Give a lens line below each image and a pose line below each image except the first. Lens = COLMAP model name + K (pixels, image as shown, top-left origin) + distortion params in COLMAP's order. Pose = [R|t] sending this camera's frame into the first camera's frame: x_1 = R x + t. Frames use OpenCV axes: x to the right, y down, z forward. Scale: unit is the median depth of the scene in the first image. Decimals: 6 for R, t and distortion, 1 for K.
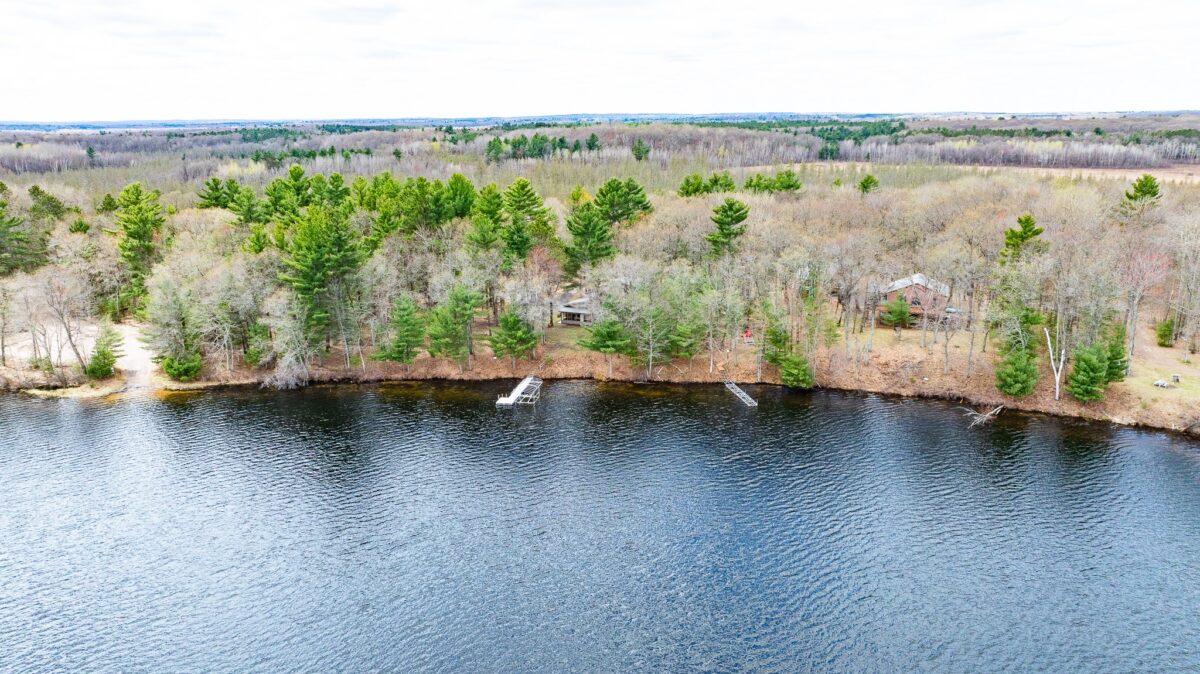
lens RADIAL K [[850.2, 0, 604.3], [0, 850.2, 337.3], [0, 0, 1]] dist [-0.025472, 0.024819]
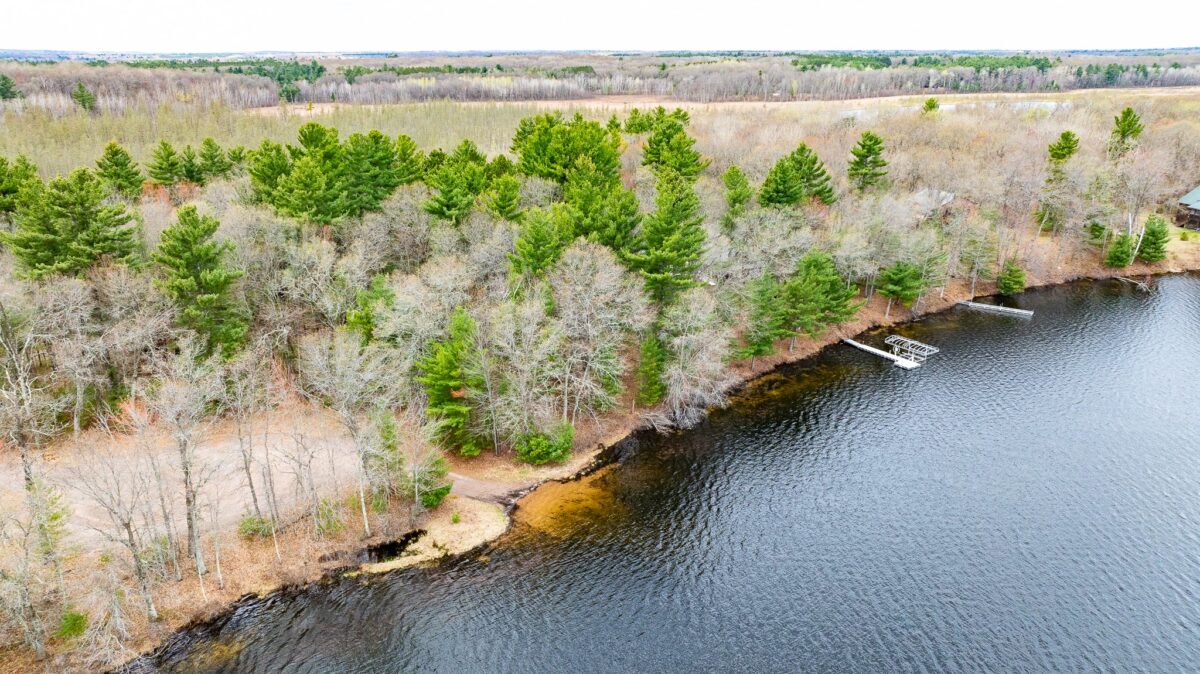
lens RADIAL K [[850.2, 0, 598.2], [0, 850.2, 339.6], [0, 0, 1]] dist [-0.025472, 0.024819]
pose [[0.720825, -0.217794, 0.658009, -0.800711], [0.172207, 0.975856, 0.134352, -0.108899], [-0.671383, 0.016469, 0.740927, 0.446717]]
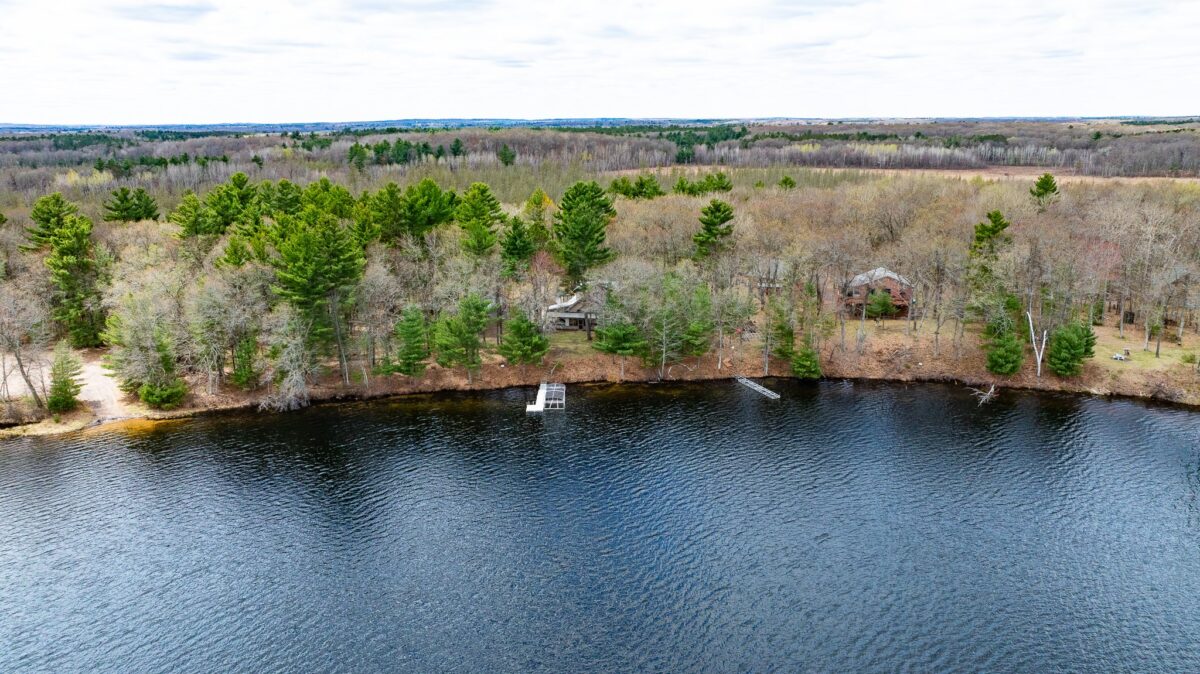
lens RADIAL K [[850.2, 0, 600.5], [0, 850.2, 335.6], [0, 0, 1]] dist [-0.025472, 0.024819]
pose [[0.981362, -0.045240, 0.186769, -0.199503], [0.046736, 0.998901, -0.003613, -0.001864], [-0.186400, 0.012274, 0.982397, 0.016974]]
